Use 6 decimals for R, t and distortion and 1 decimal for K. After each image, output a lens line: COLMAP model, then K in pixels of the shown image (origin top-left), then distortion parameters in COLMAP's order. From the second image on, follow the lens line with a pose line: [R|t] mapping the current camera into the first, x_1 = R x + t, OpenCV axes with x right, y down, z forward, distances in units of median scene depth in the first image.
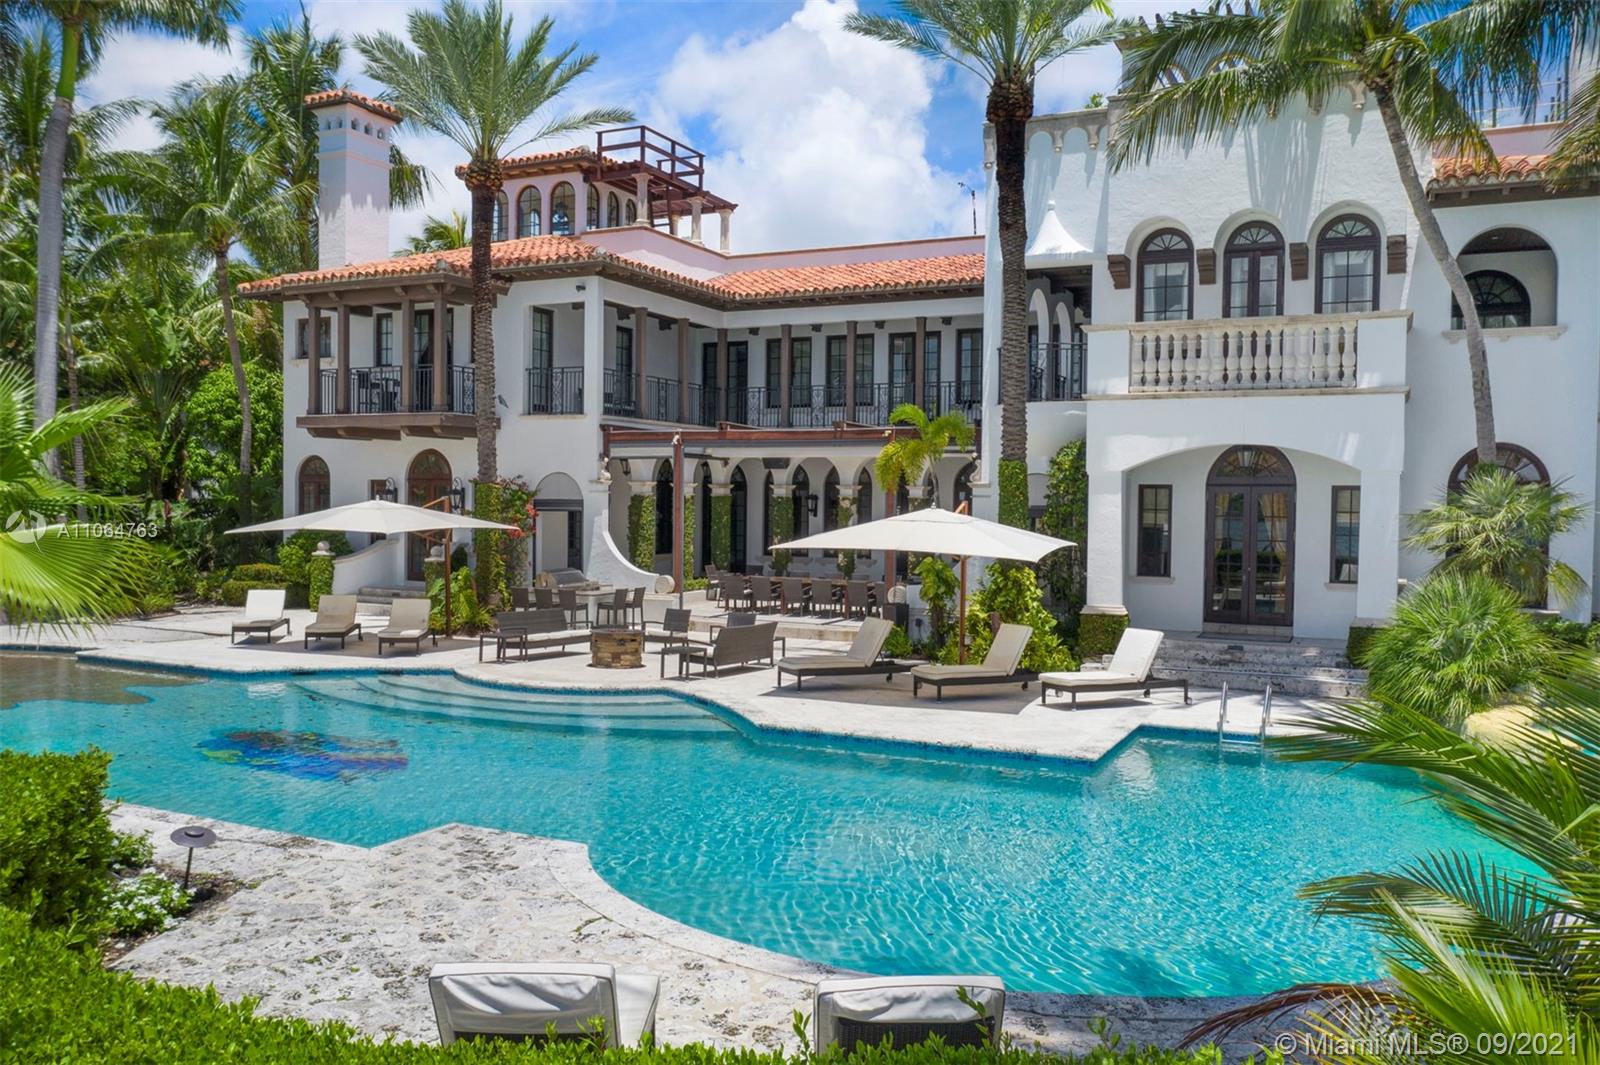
lens RADIAL K [[1272.2, 0, 800.0], [0, 1272.2, 532.5], [0, 0, 1]] dist [-0.028171, 0.003003]
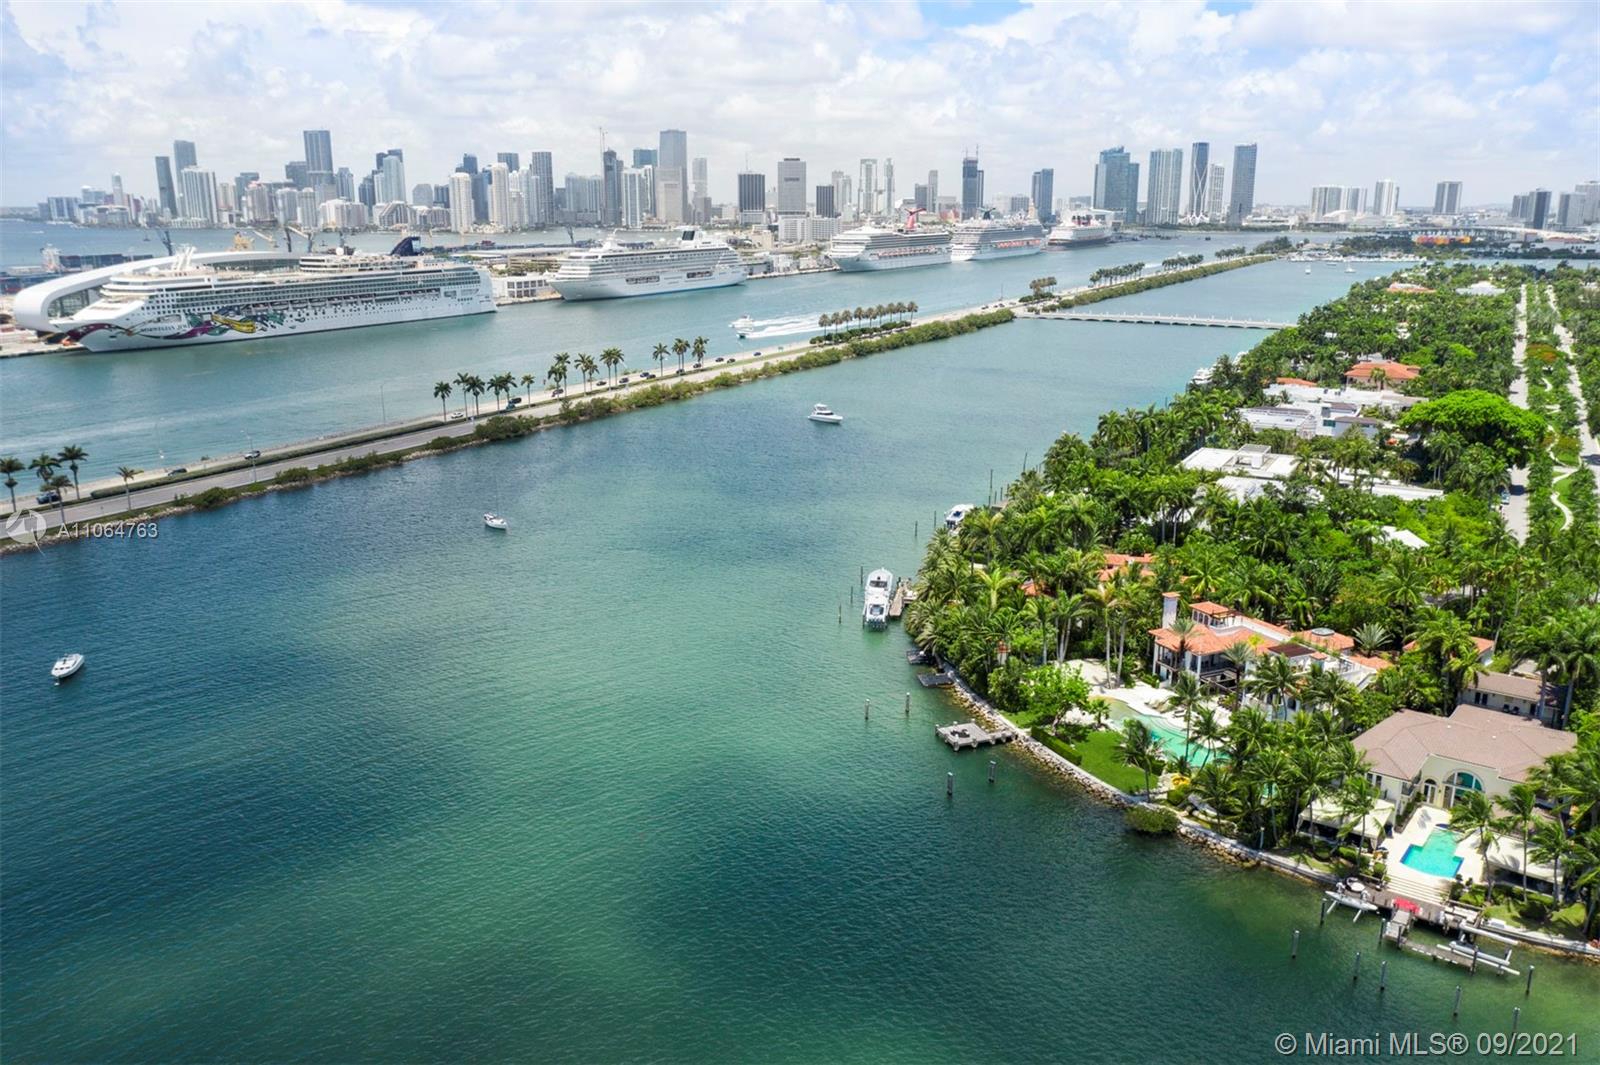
lens RADIAL K [[1271.5, 0, 804.8], [0, 1271.5, 532.8], [0, 0, 1]] dist [-0.031697, 0.010793]
pose [[0.774336, 0.148273, -0.615157, 2.603893], [-0.010696, 0.975087, 0.221564, -2.663898], [0.632684, -0.164985, 0.756631, -6.099887]]
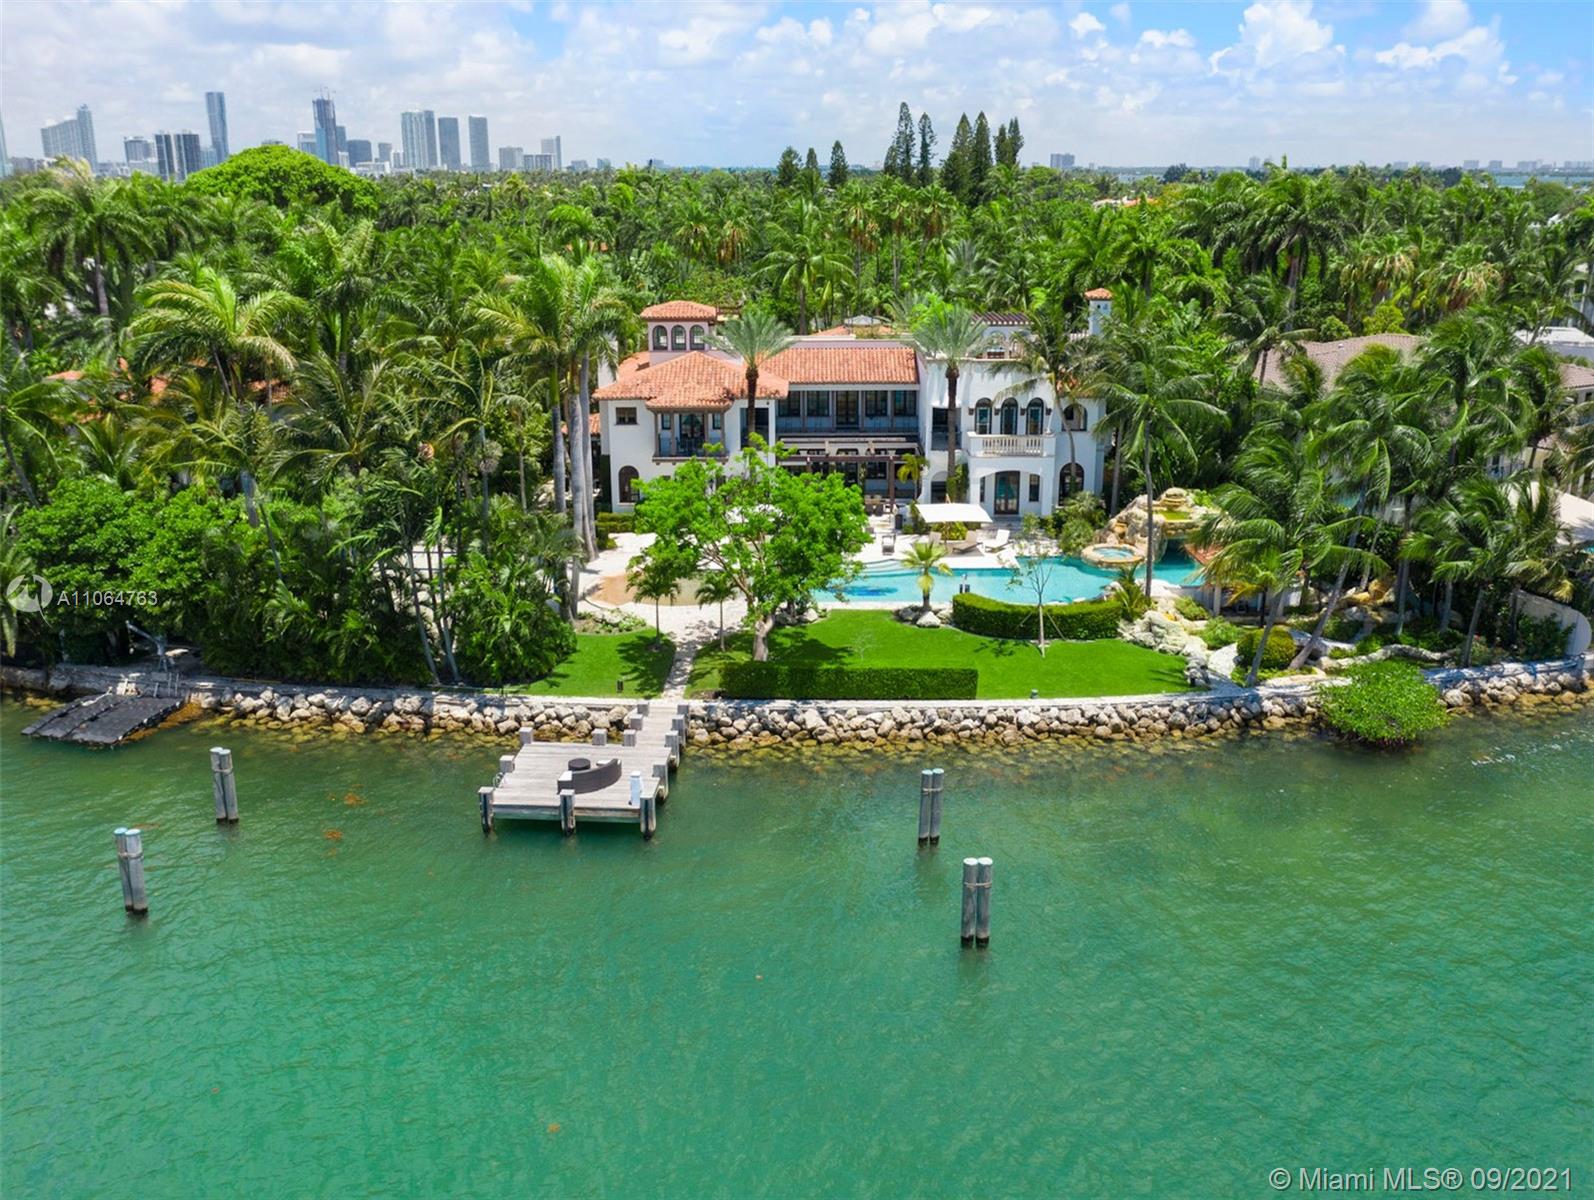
lens RADIAL K [[1413.9, 0, 797.0], [0, 1413.9, 600.0], [0, 0, 1]] dist [0.001132, 0.003671]
pose [[0.901288, -0.138386, 0.410524, -1.666228], [0.024110, 0.962162, 0.271408, -0.717065], [-0.432549, -0.234719, 0.870522, -2.032352]]
